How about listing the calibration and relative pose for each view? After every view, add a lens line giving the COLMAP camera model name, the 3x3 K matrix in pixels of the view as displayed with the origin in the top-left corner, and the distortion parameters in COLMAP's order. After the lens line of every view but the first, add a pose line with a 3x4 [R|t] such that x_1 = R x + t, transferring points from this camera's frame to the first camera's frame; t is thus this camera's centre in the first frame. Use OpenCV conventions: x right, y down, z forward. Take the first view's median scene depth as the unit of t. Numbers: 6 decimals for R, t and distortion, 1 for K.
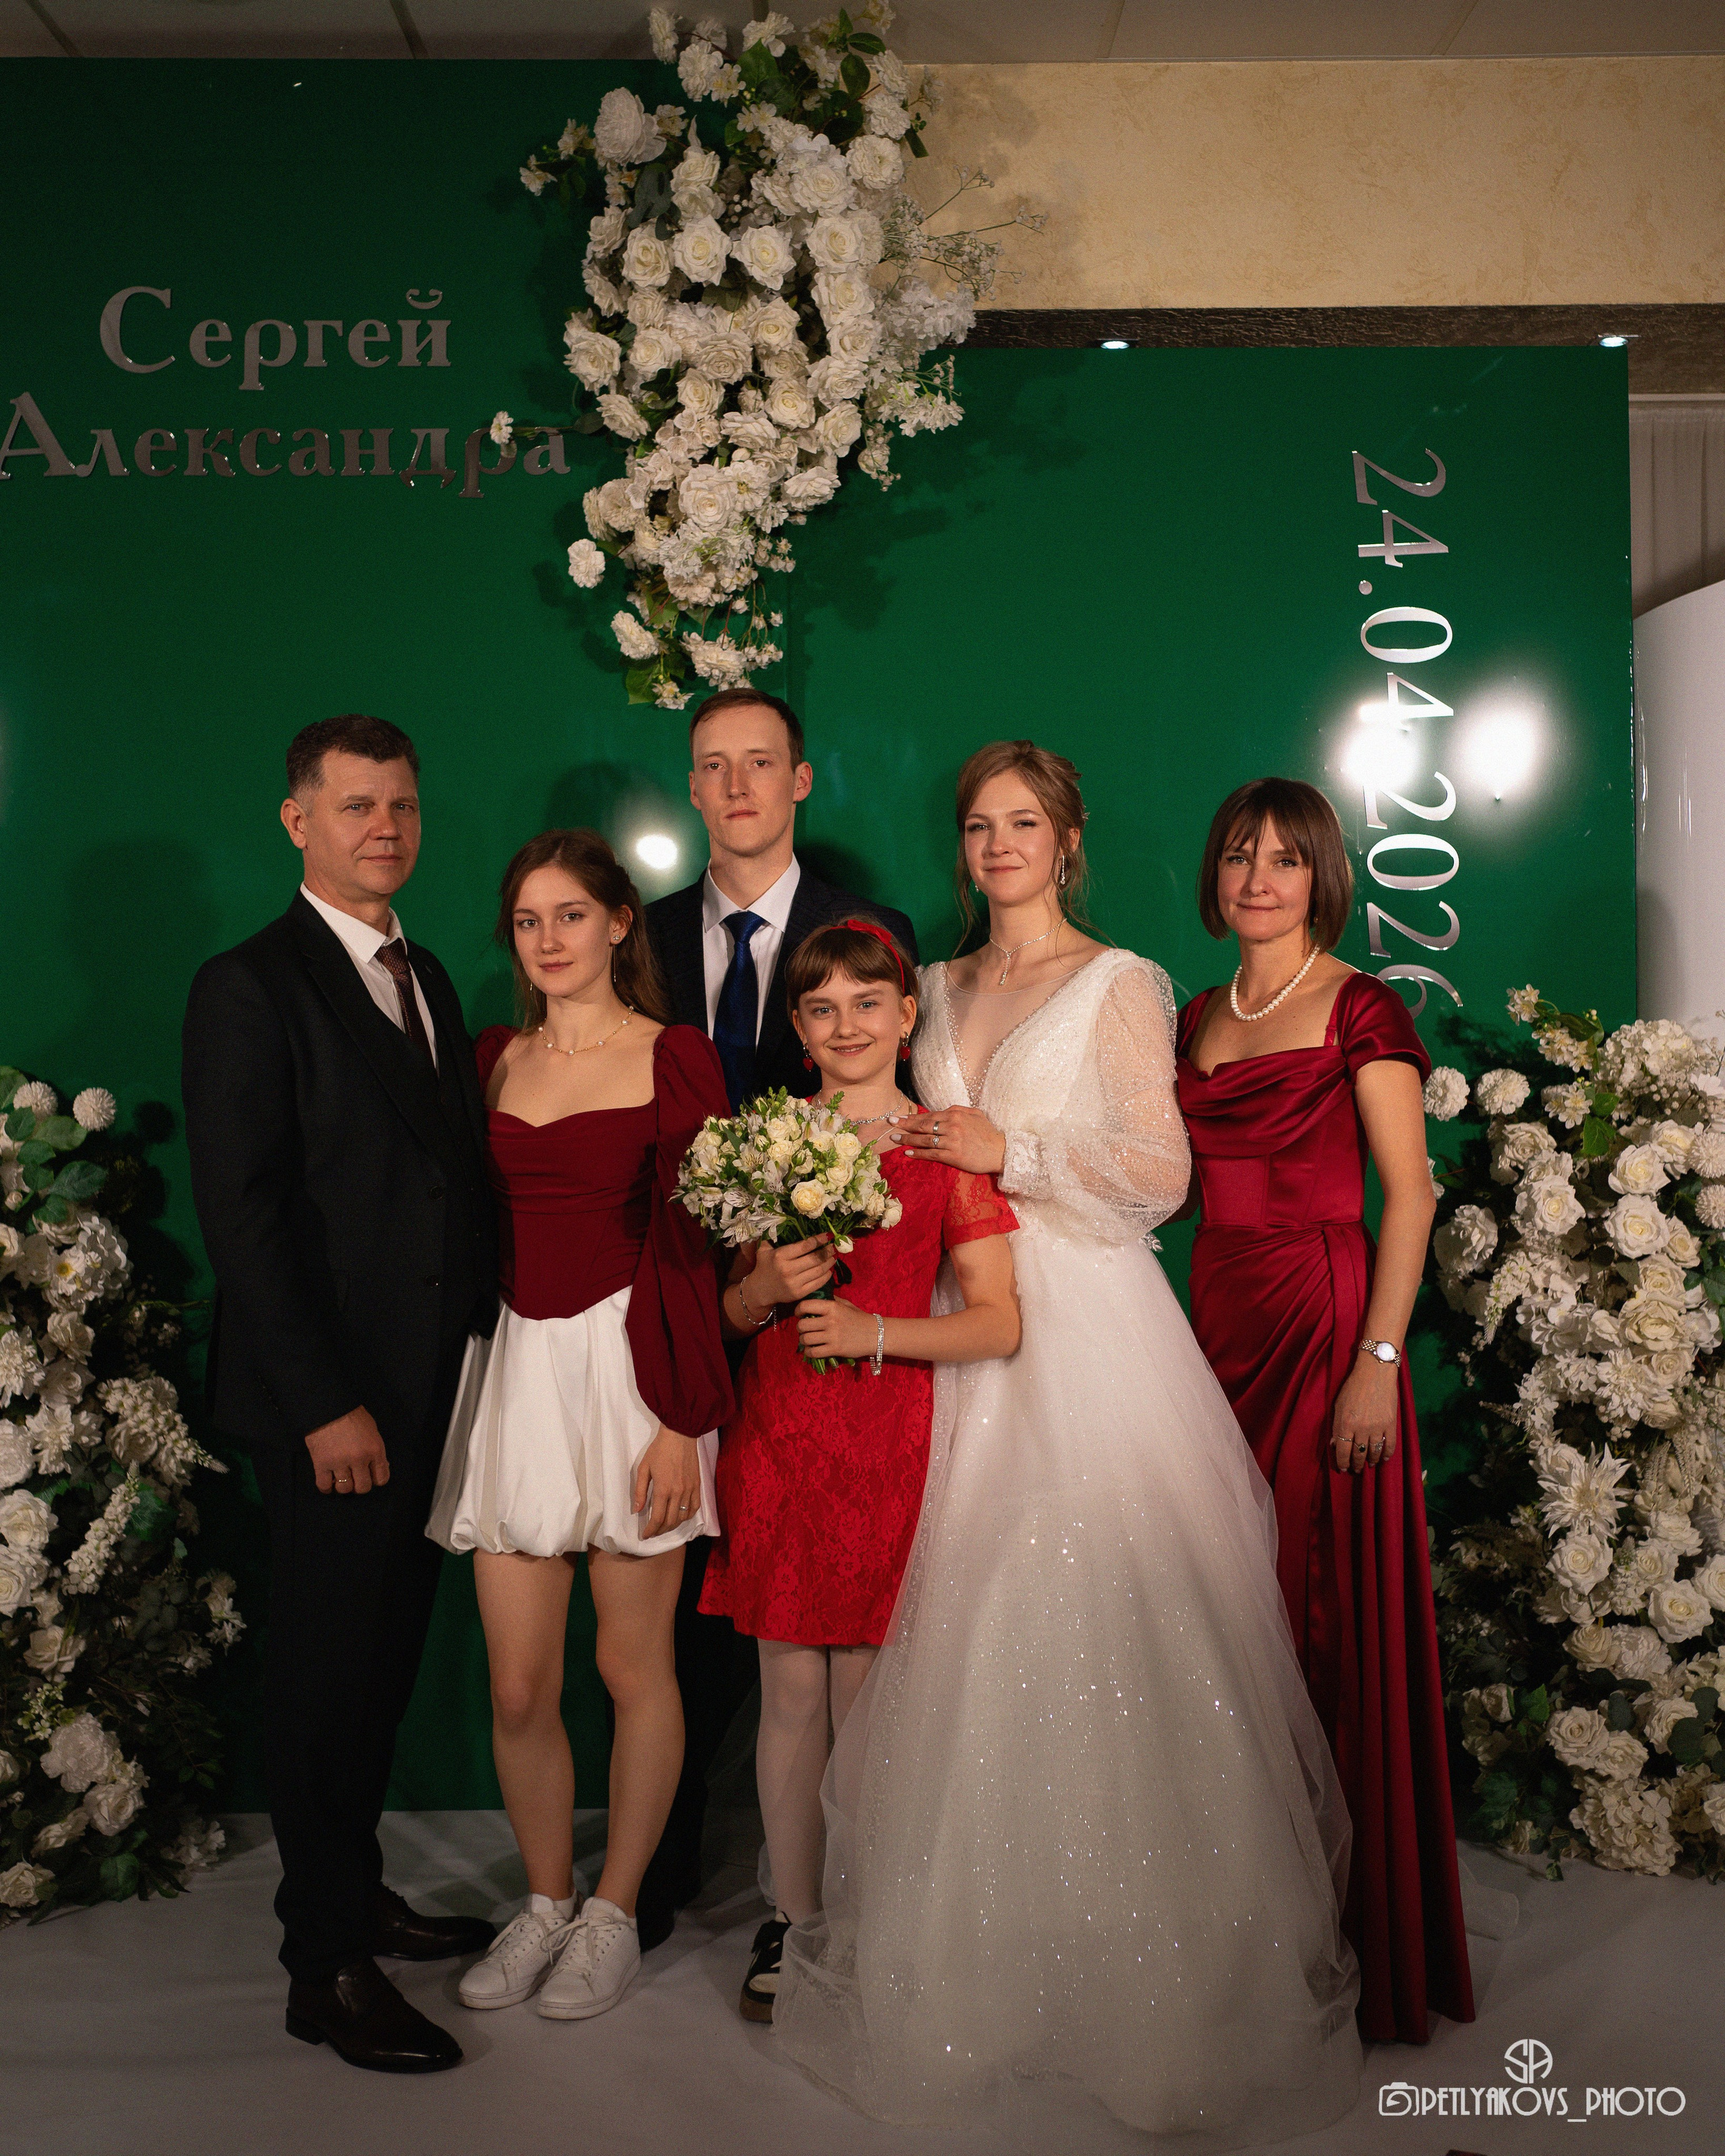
lens RADIAL K [[2507.0, 0, 859.0], [0, 2507.0, 1019.1], [0, 0, 1]] dist [-0.066137, 0.188116]
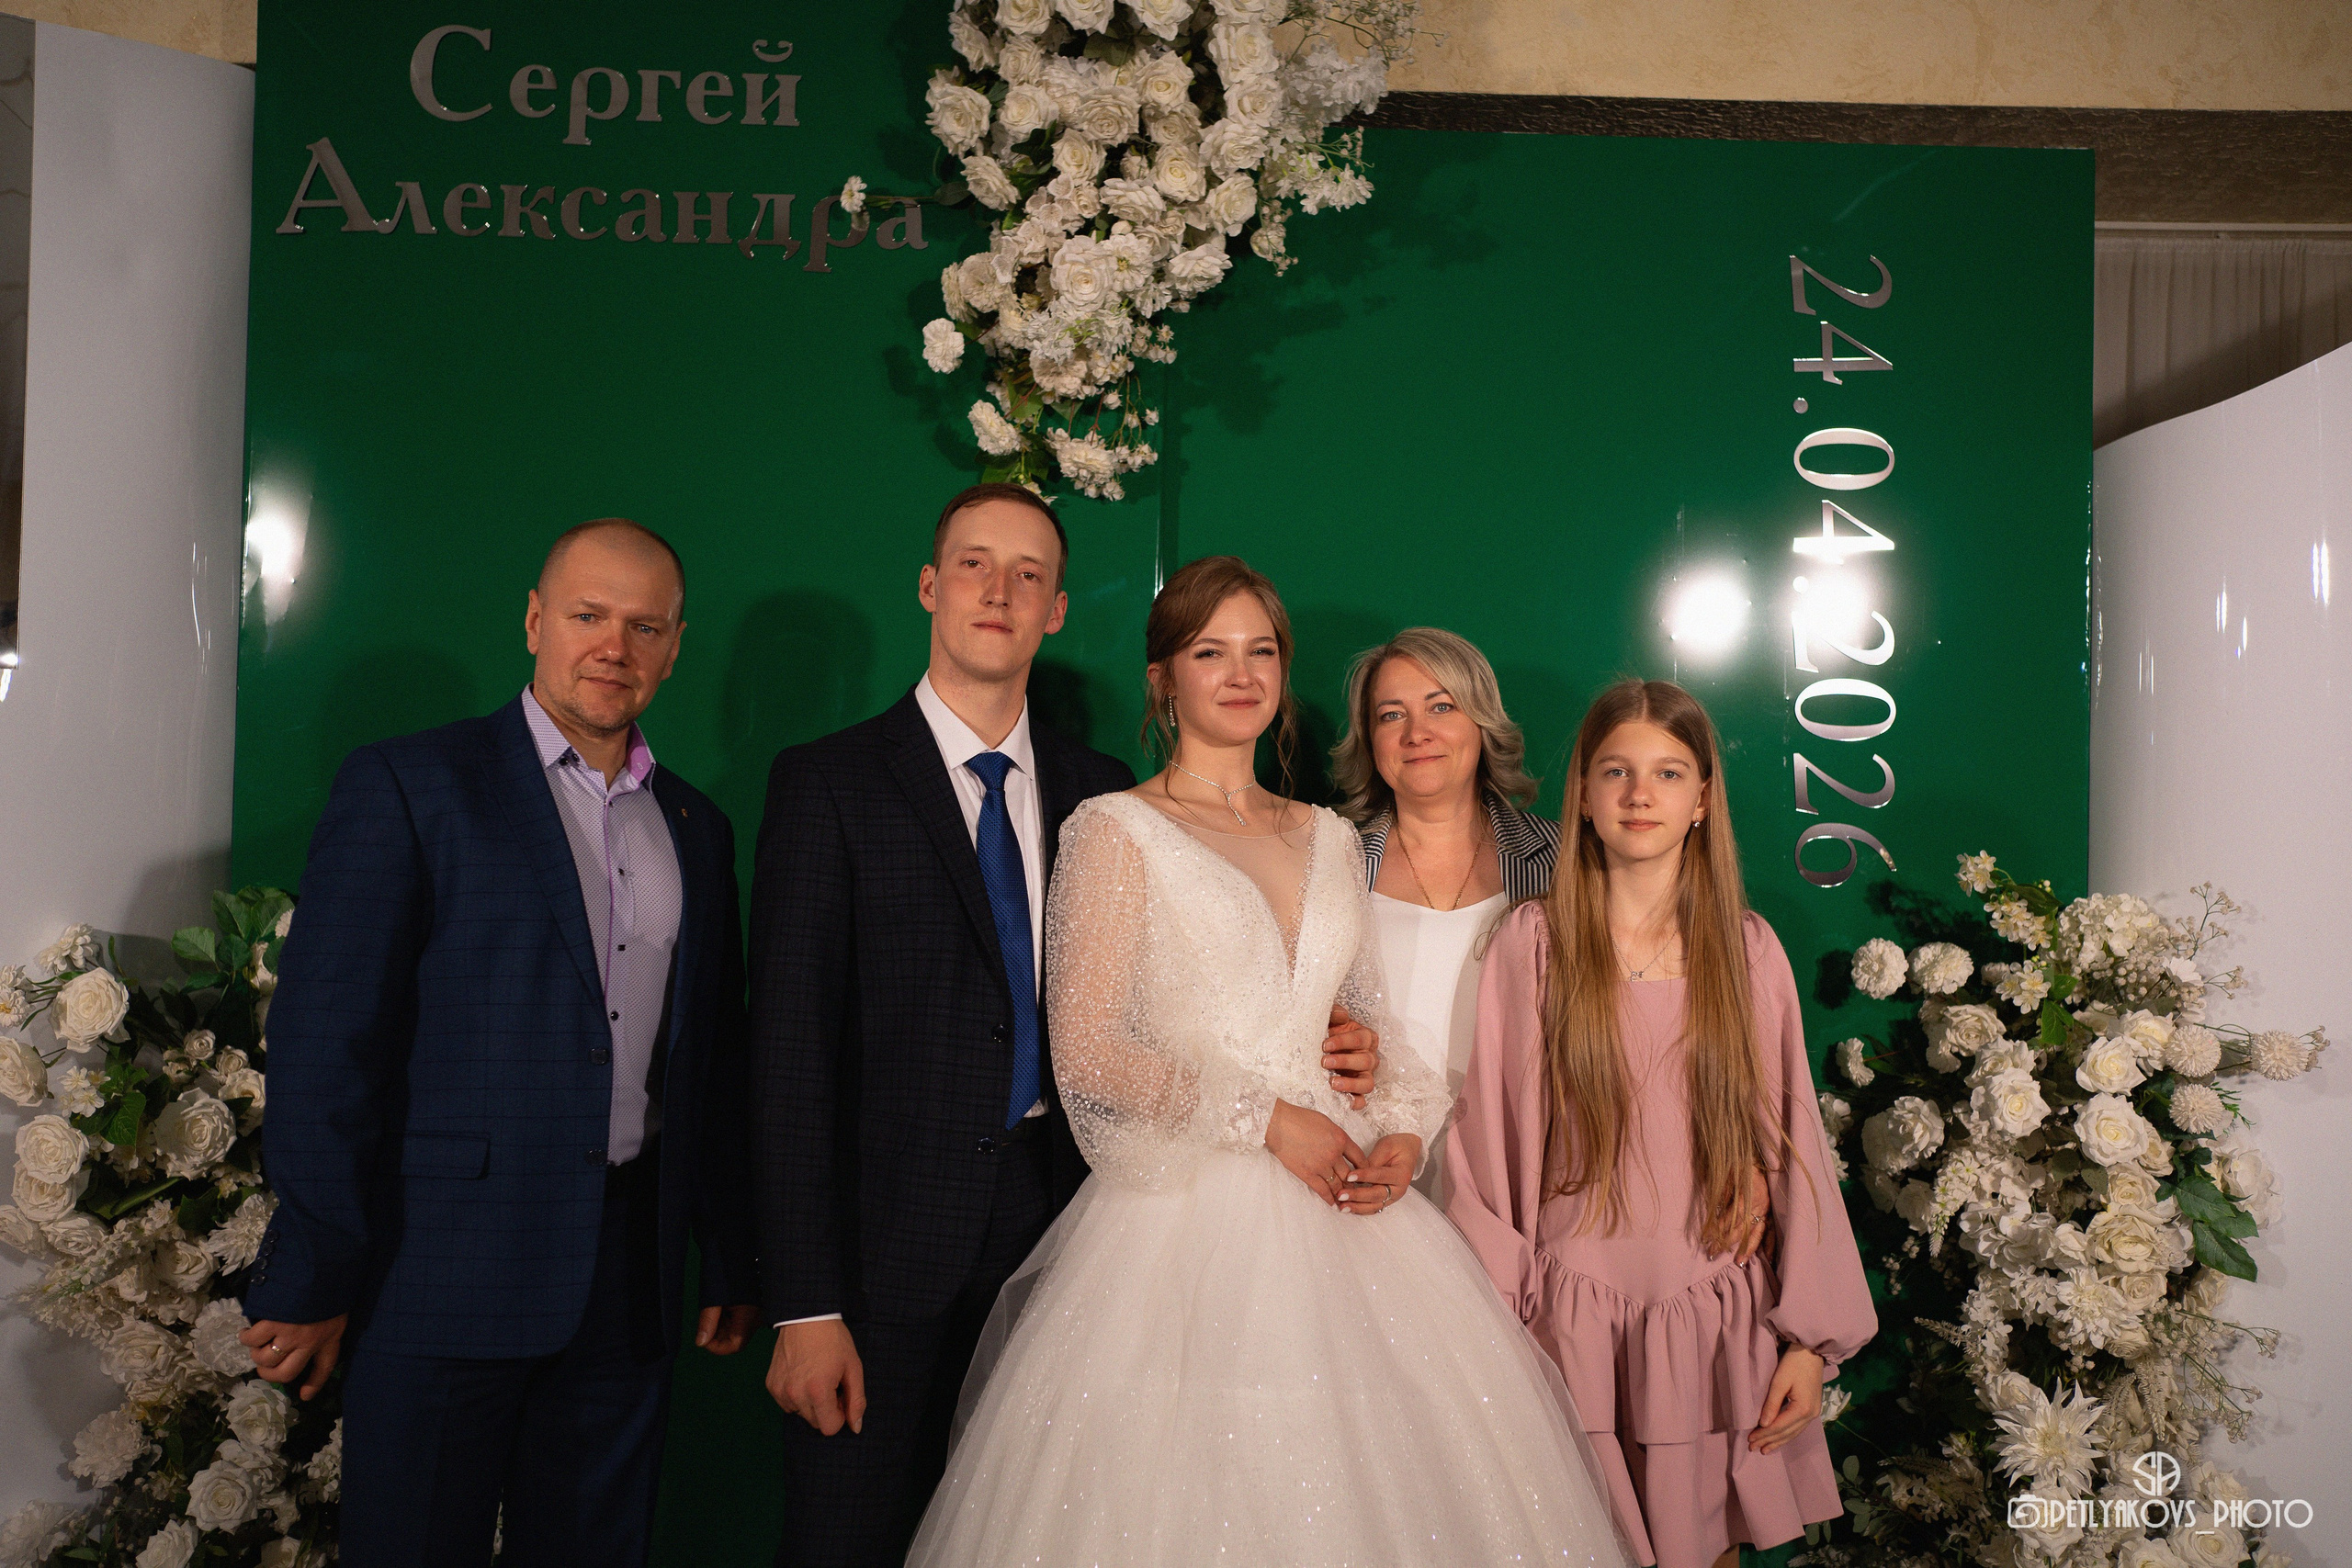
lens RADIAL K [[2258.8, 0, 1176.0], [0, 2258.8, 784.0], [0, 0, 1]] dist [-0.071011, 0.190401]
pose [[0.999464, 0.031862, 0.007540, -0.027248], [-0.031689, 0.999254, -0.022056, -0.010928], [-0.008237, 0.021805, 0.999728, 0.200897]]
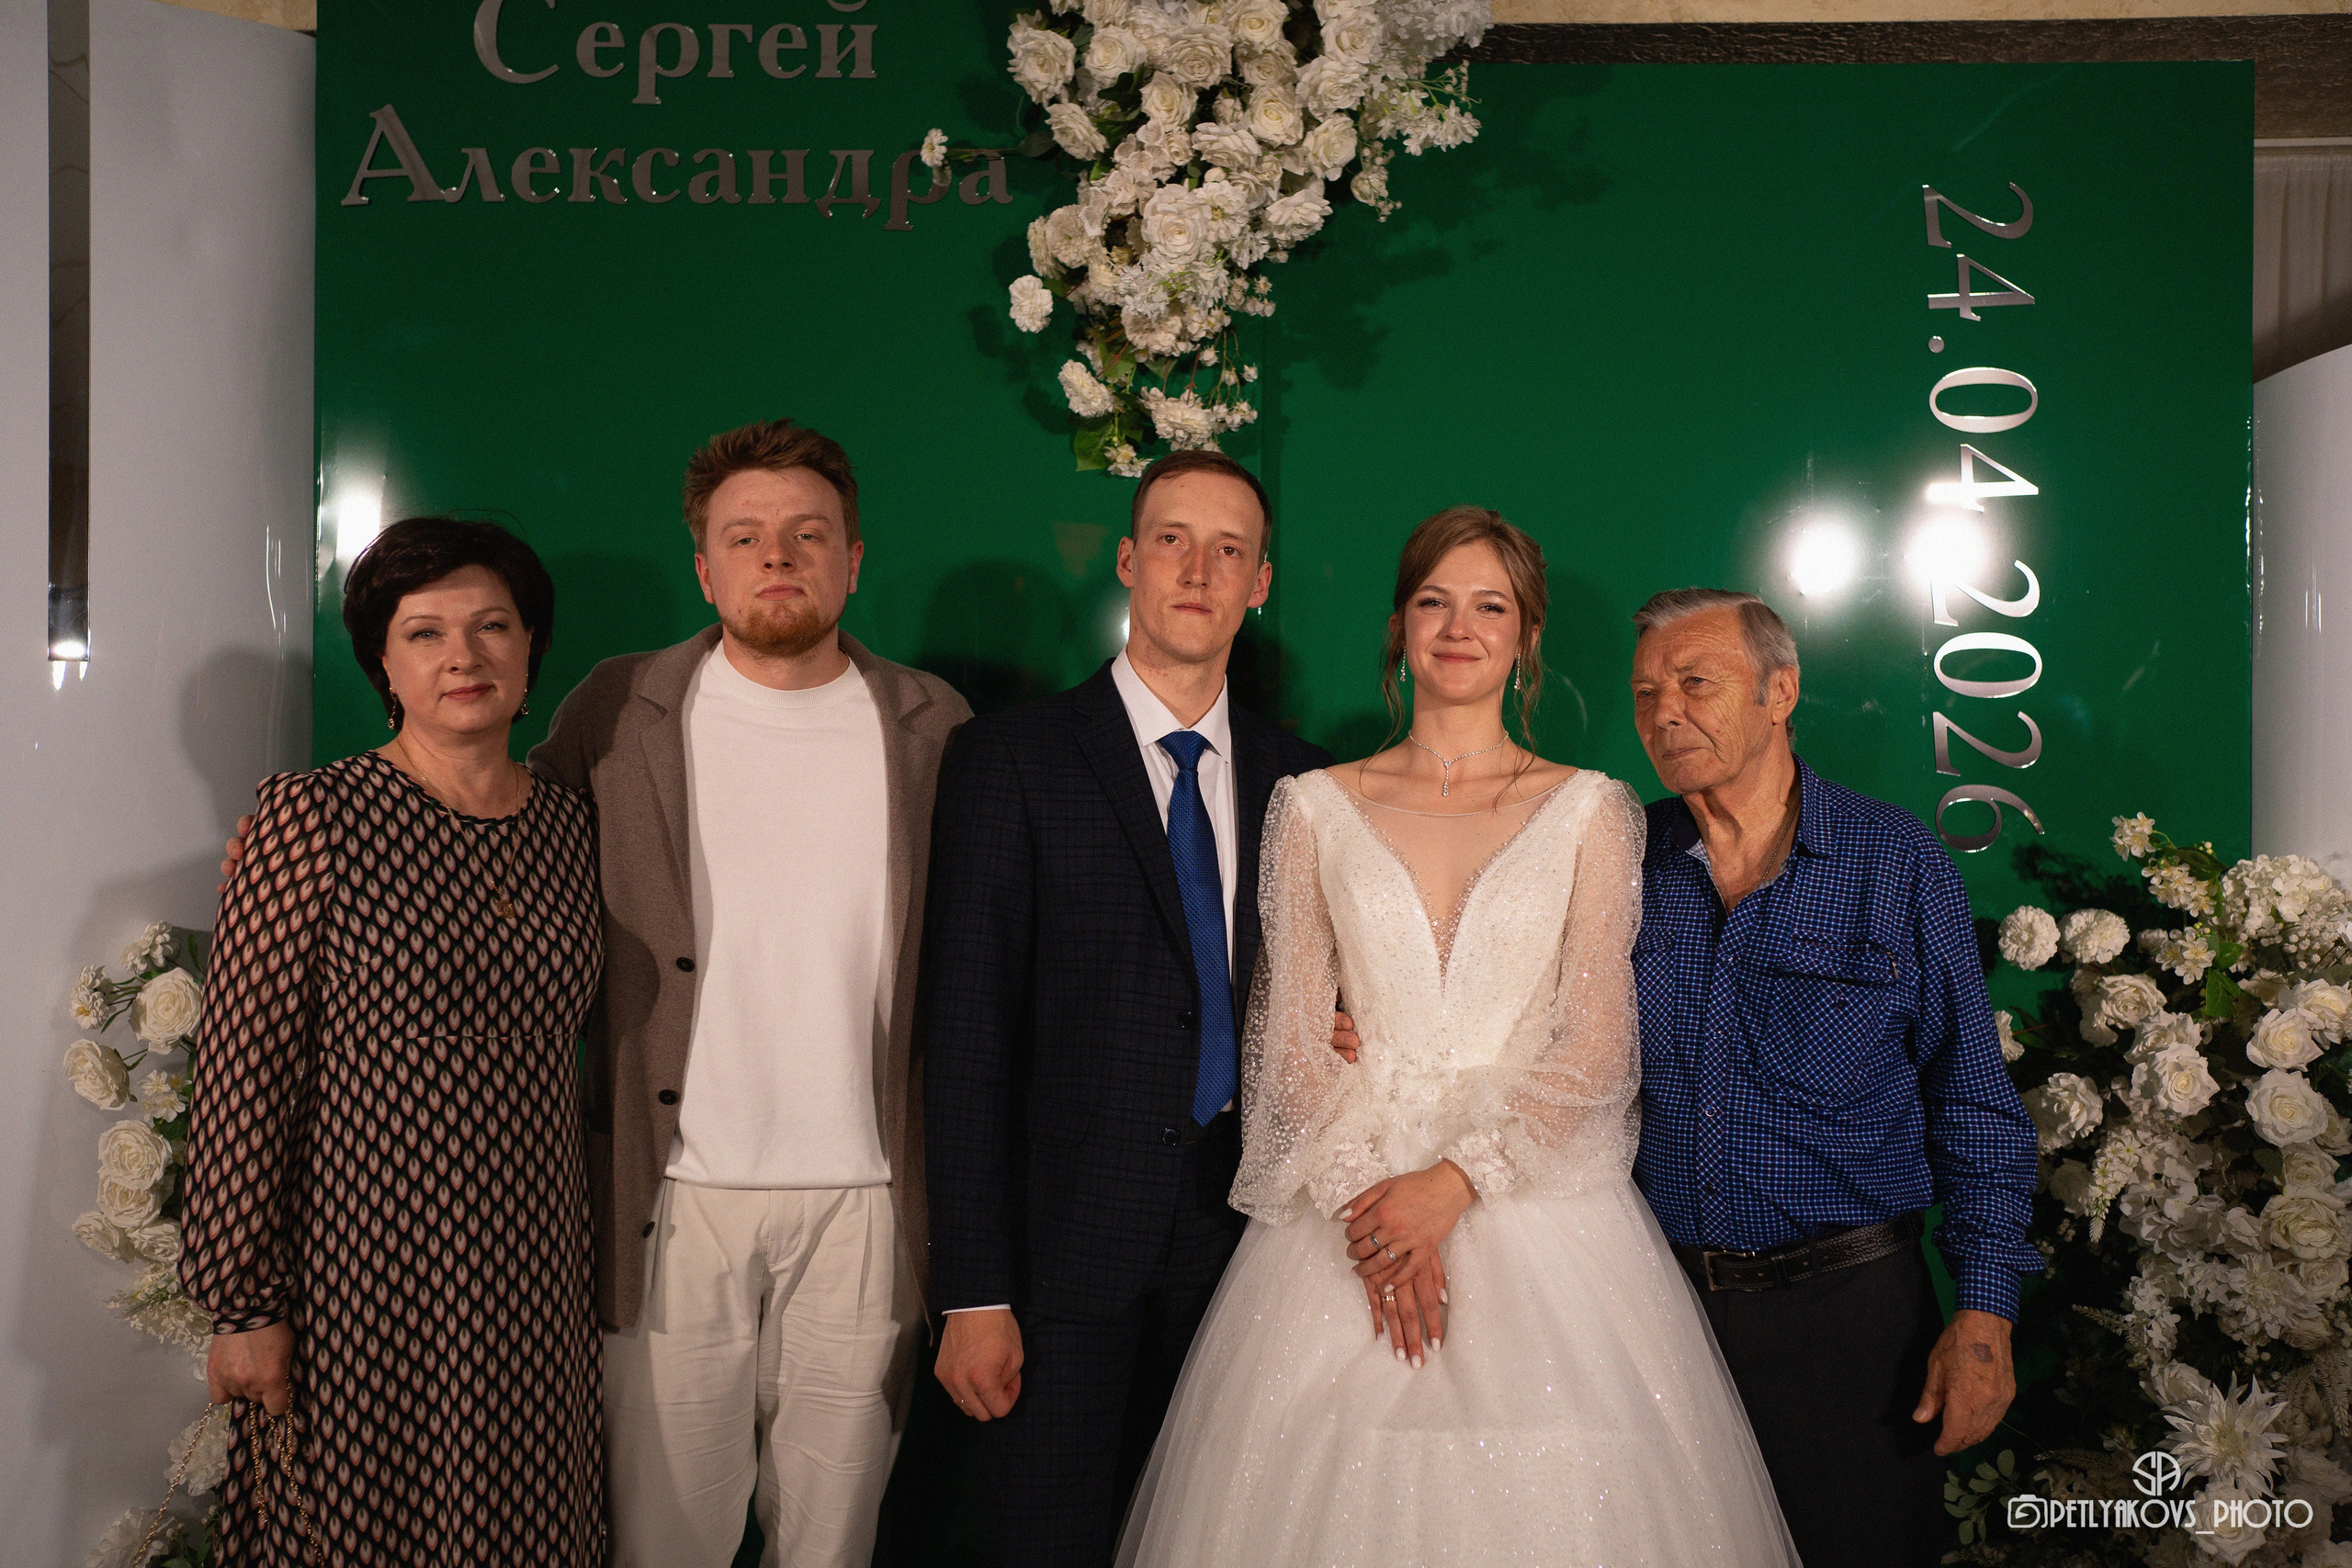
lens RADIAL K [[2275.0, 0, 1189.6], [0, 2275.0, 788.5], [0, 0, 1]] dist [-0.065829, 0.189853]
pose [[0.999482, 0.013583, -0.029186, -0.030274], [-0.013695, 0.999900, -0.003644, -0.014805], [0.029133, 0.004042, 0.999567, 0.229910]]
